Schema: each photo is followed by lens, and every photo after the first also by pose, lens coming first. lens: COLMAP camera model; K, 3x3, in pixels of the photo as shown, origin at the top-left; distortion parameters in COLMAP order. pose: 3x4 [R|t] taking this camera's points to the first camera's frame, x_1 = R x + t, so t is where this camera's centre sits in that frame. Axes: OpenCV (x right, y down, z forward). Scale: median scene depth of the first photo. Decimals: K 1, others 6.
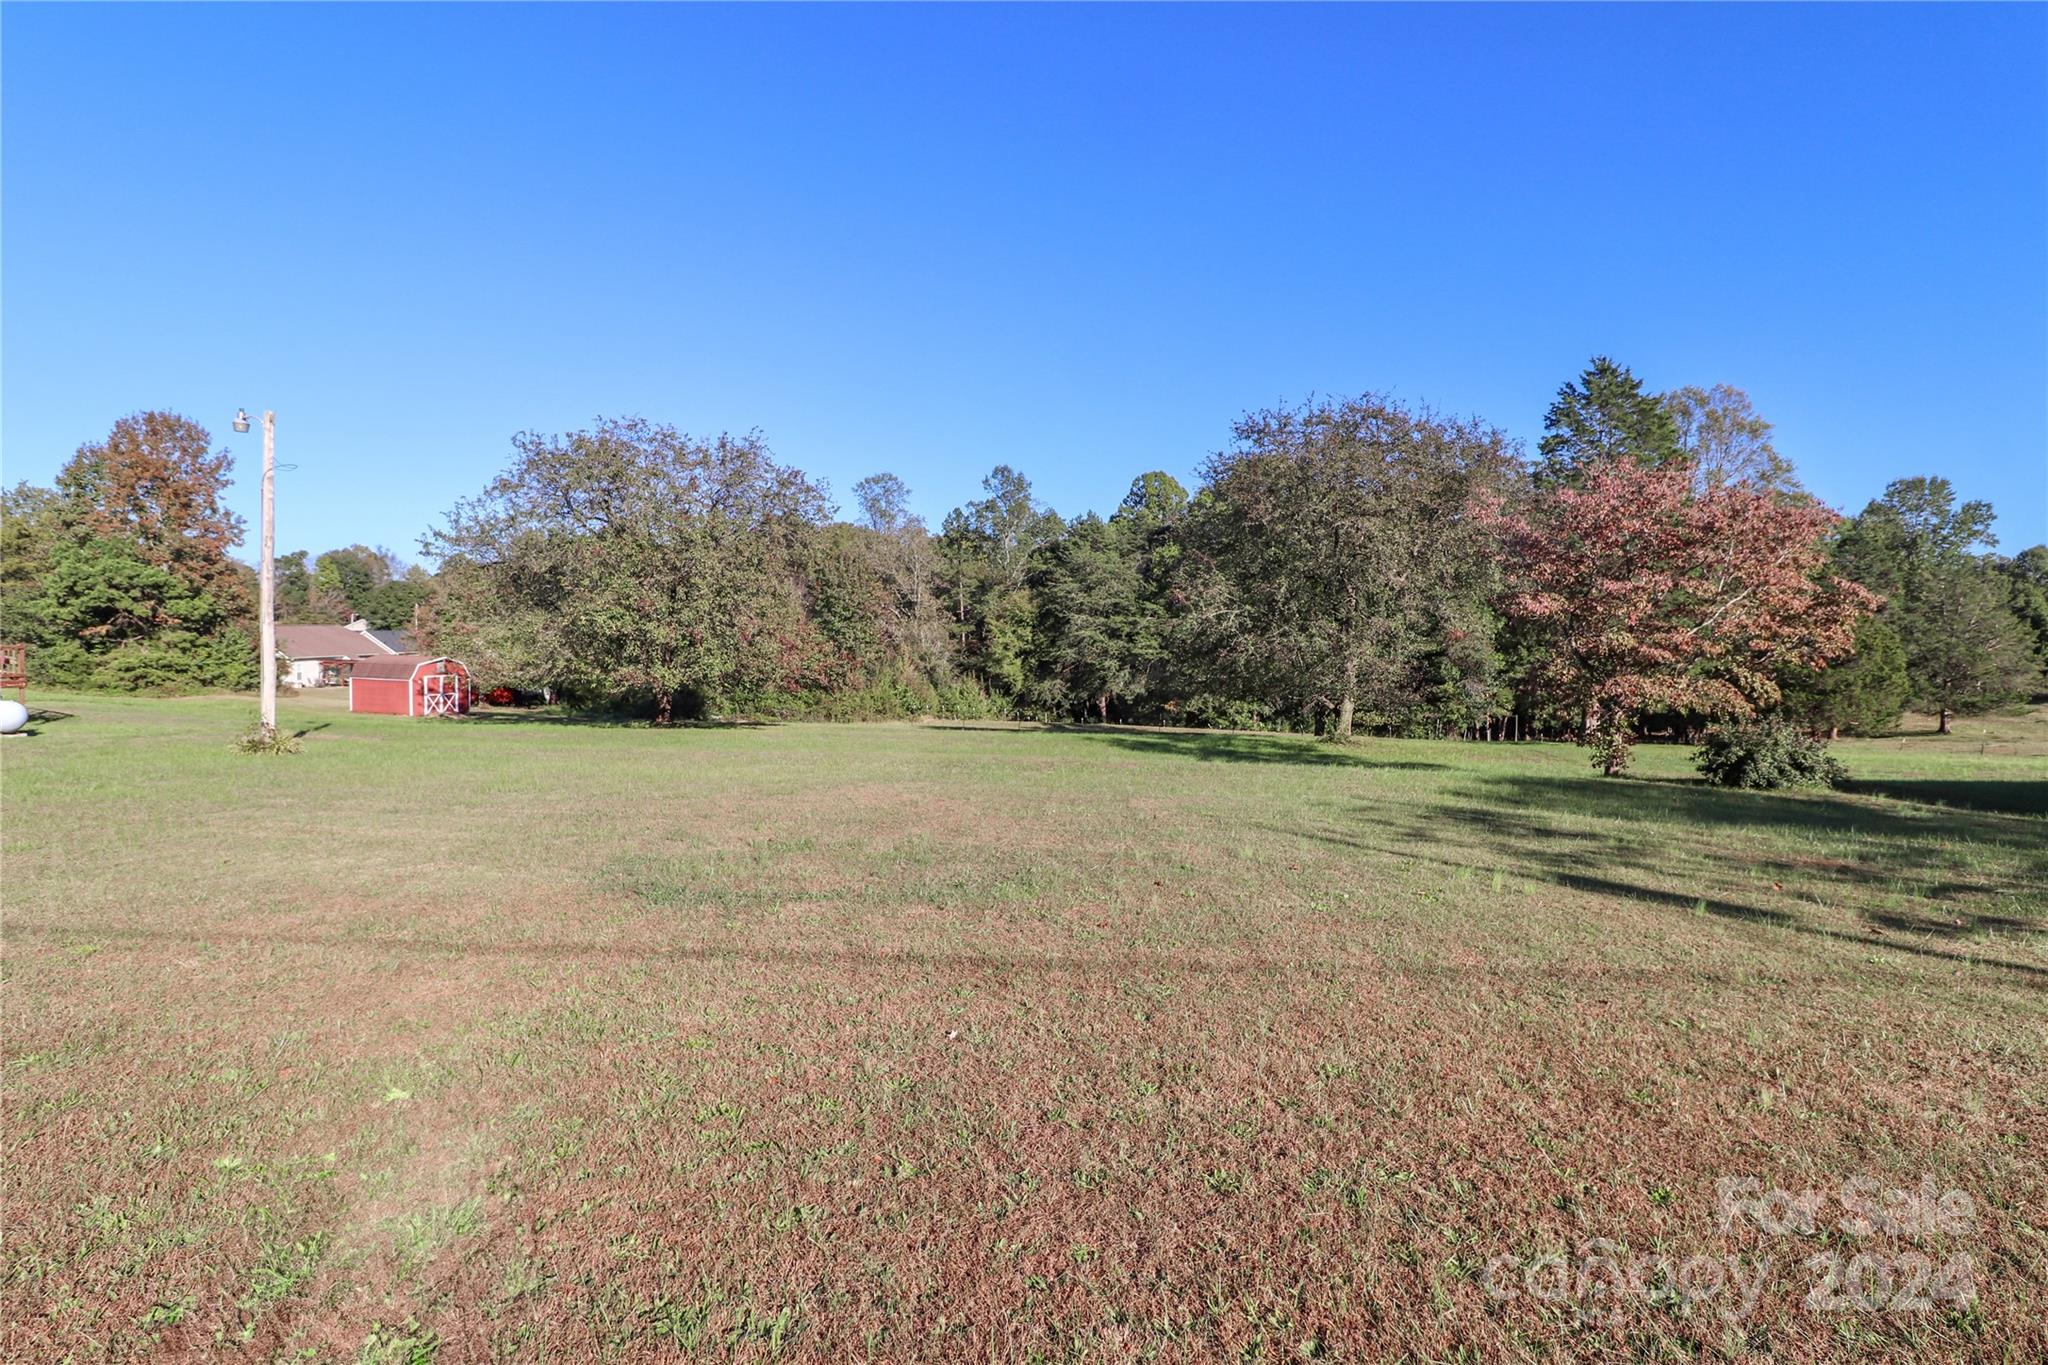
lens RADIAL K [[1013.8, 0, 1044.9], [0, 1013.8, 669.0], [0, 0, 1]] dist [0.004508, -0.014129]
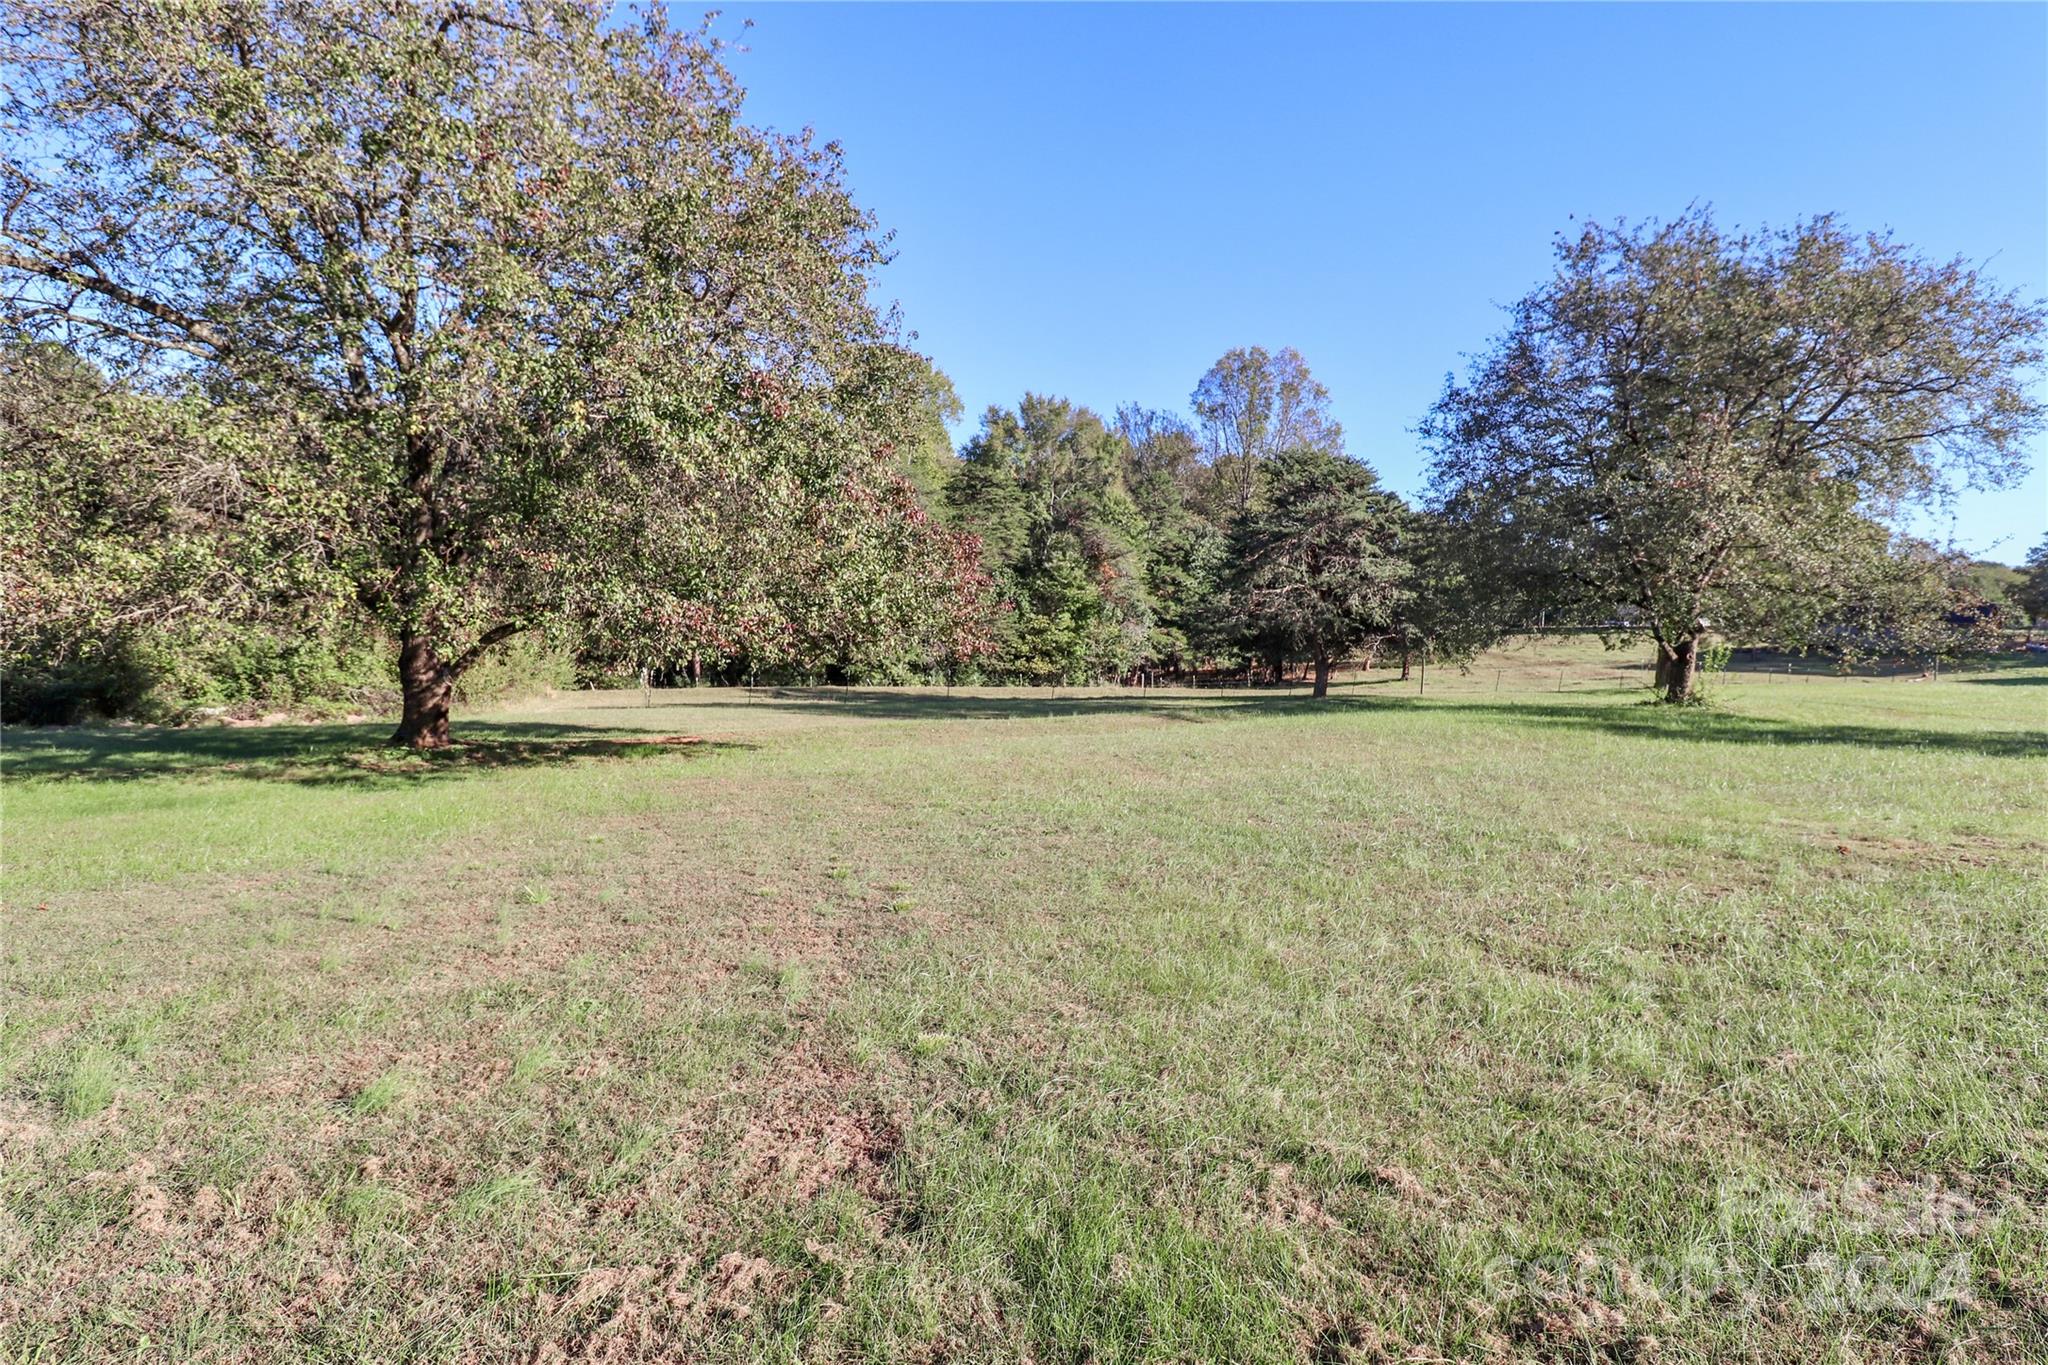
lens RADIAL K [[1013.8, 0, 1044.9], [0, 1013.8, 669.0], [0, 0, 1]] dist [0.004508, -0.014129]
pose [[0.801353, -0.034042, 0.597223, -0.199837], [0.001054, 0.998458, 0.055499, 0.002038], [-0.598191, -0.043845, 0.800153, 0.270470]]
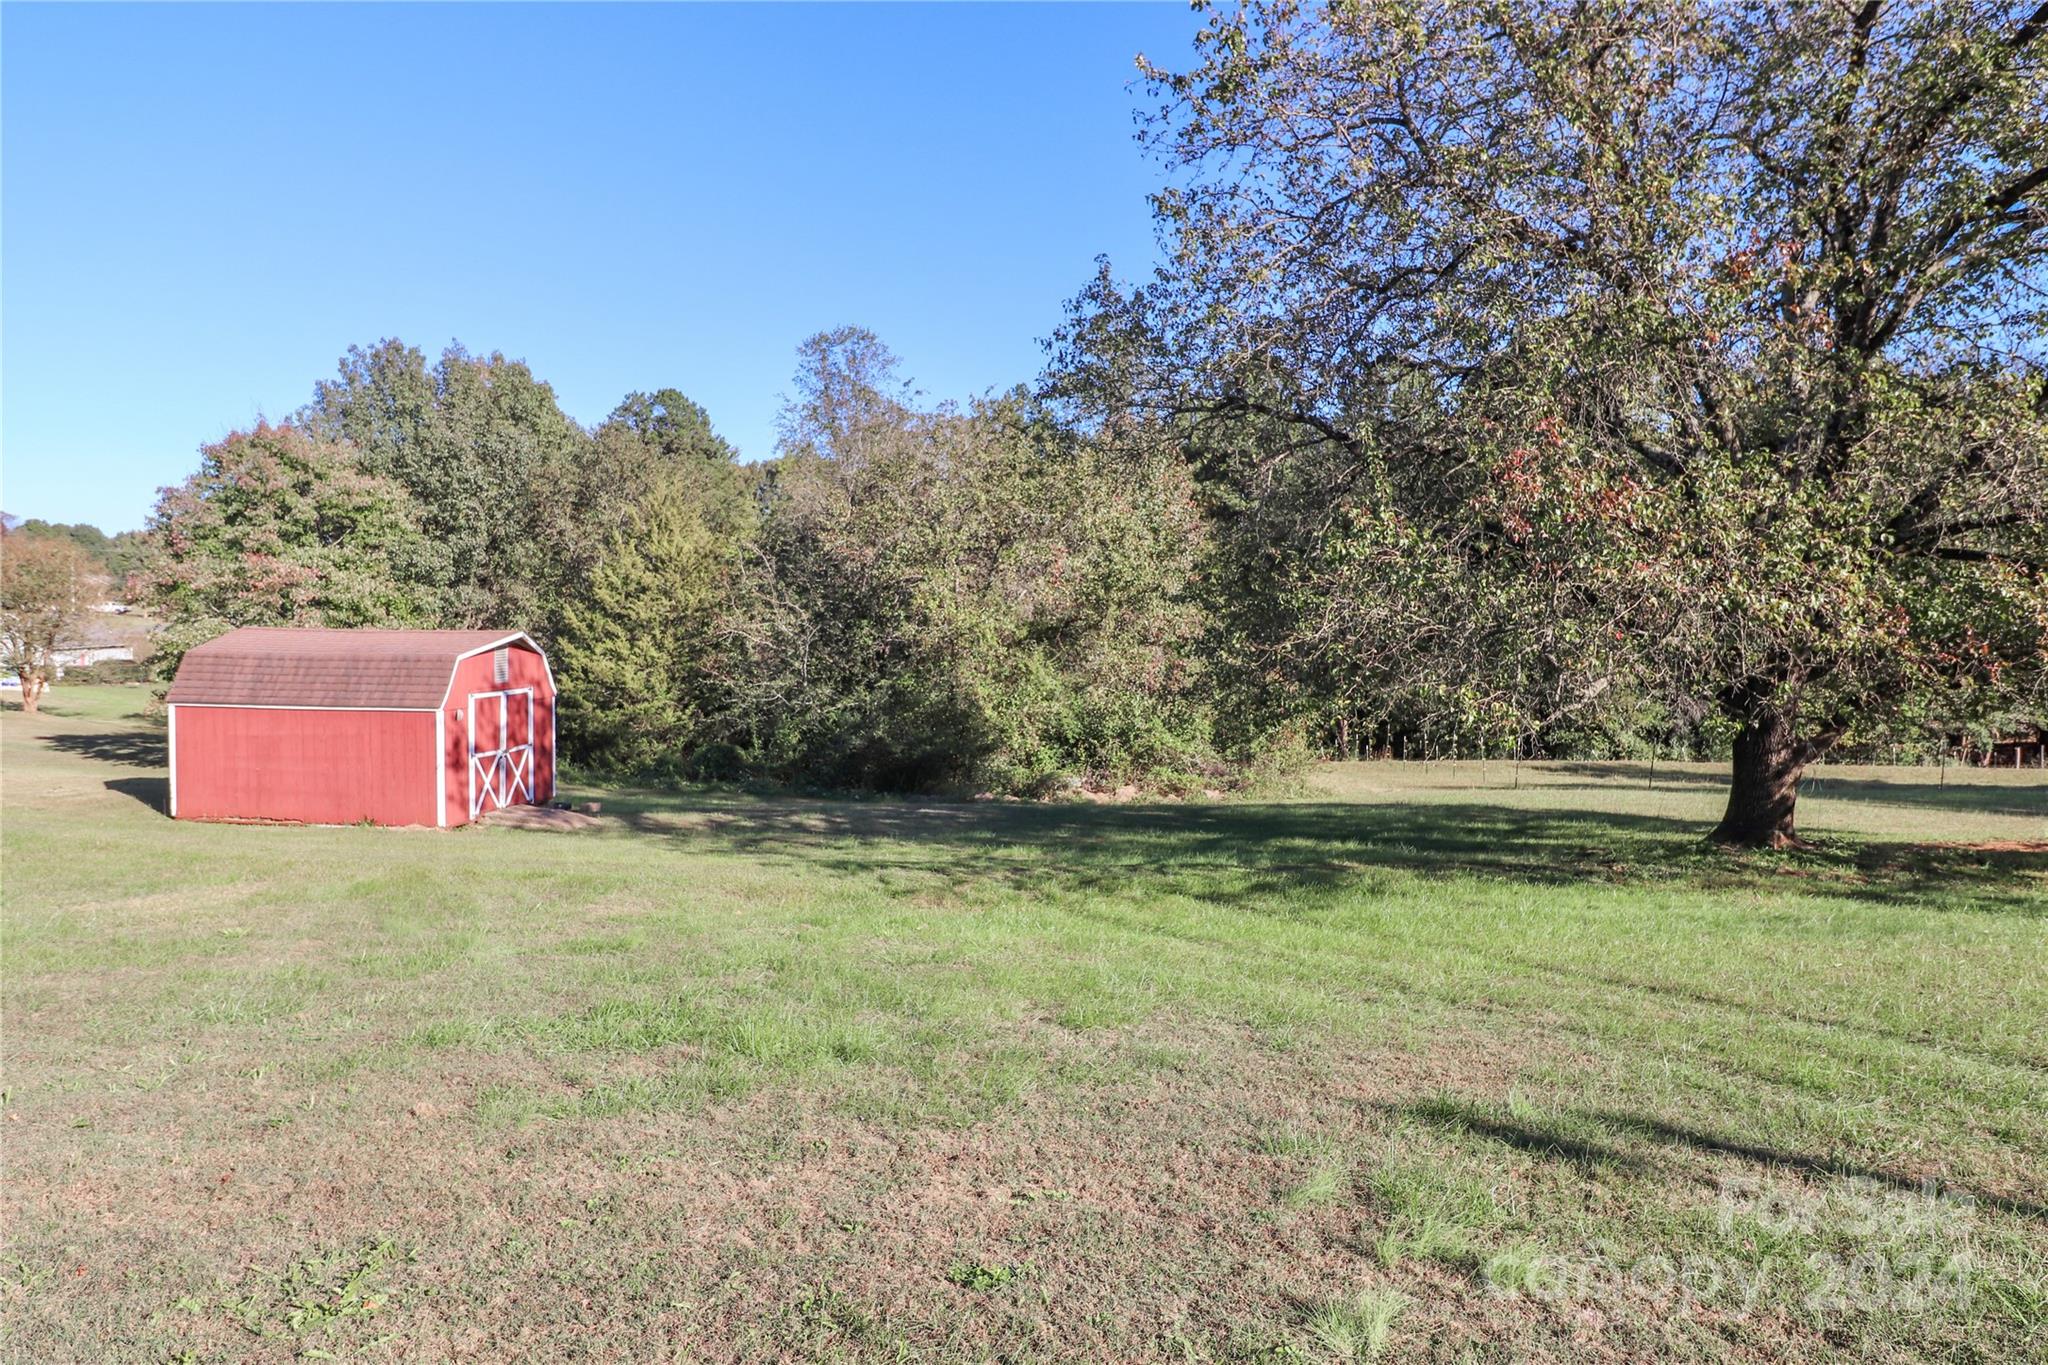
lens RADIAL K [[1326.0, 0, 1028.2], [0, 1326.0, 660.3], [0, 0, 1]] dist [0.021680, -0.025808]
pose [[0.974532, -0.014627, 0.223769, -0.312237], [0.015419, 0.999880, -0.001792, -0.000089], [-0.223716, 0.005197, 0.974640, 0.331326]]
